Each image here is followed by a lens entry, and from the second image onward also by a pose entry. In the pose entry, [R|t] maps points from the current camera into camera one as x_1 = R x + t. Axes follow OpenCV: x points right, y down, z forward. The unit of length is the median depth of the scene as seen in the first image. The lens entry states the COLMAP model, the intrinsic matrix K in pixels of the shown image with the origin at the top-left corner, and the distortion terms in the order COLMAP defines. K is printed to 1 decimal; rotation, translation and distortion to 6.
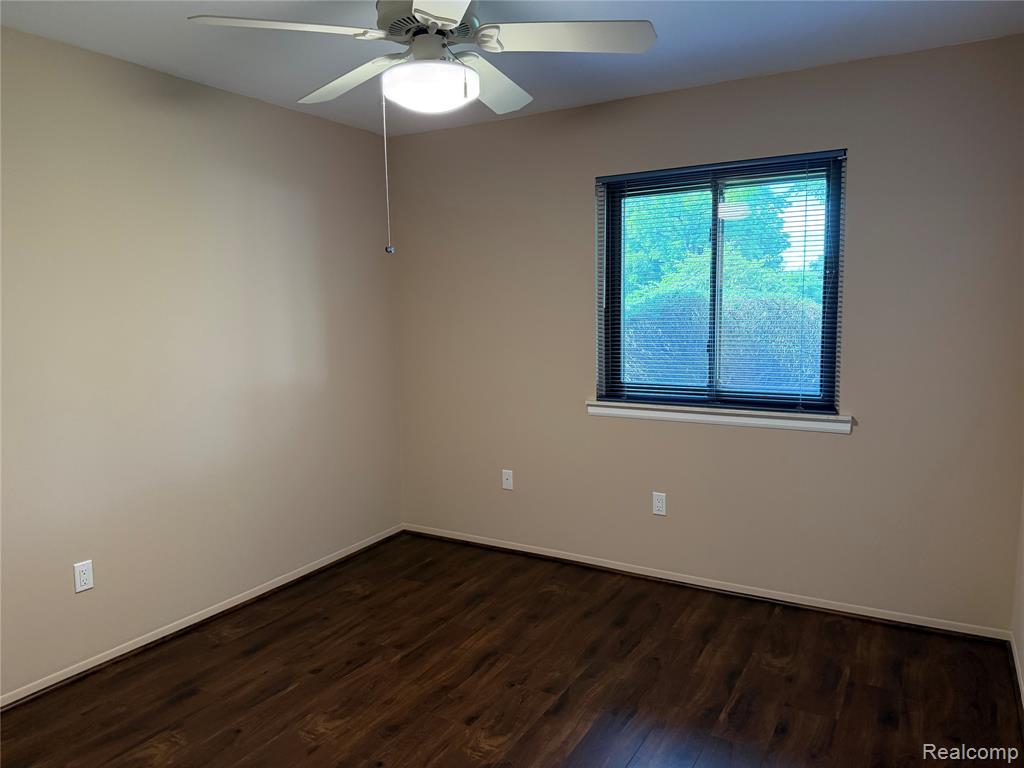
lens RADIAL K [[713.3, 0, 509.7], [0, 713.3, 385.3], [0, 0, 1]] dist [0.067189, -0.090874]
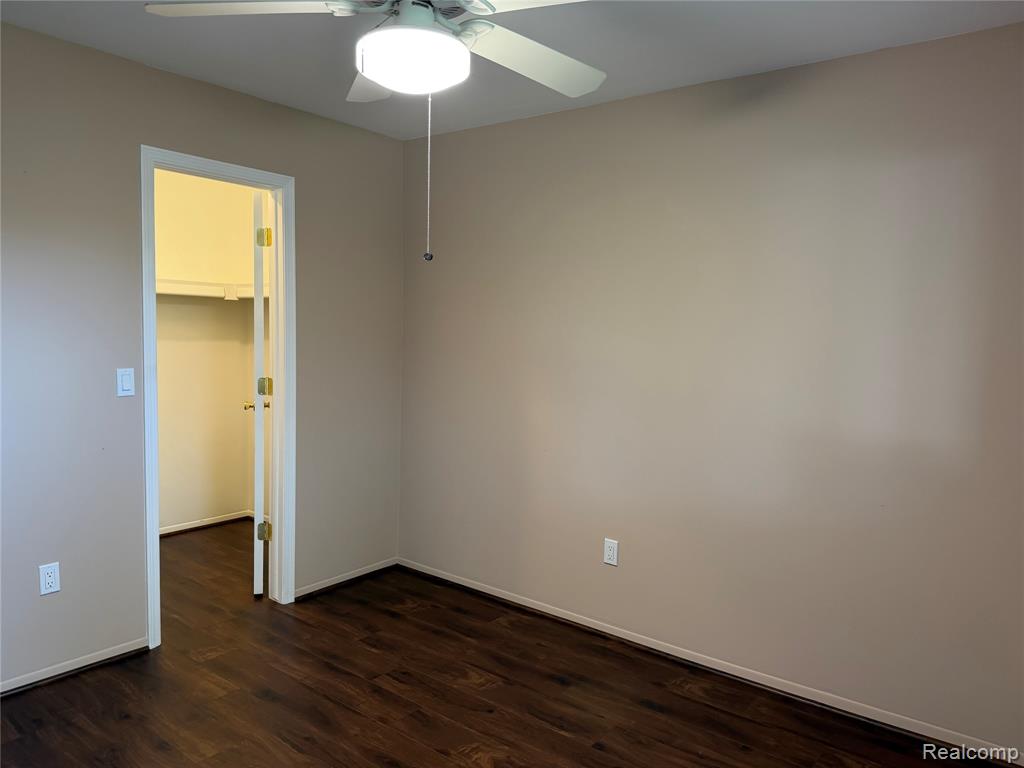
lens RADIAL K [[713.3, 0, 508.0], [0, 713.3, 383.8], [0, 0, 1]] dist [0.067189, -0.090874]
pose [[-0.122952, 0.089784, -0.988343, 0.564465], [-0.136908, 0.984842, 0.106498, -0.108569], [0.982924, 0.148406, -0.108797, 0.933781]]
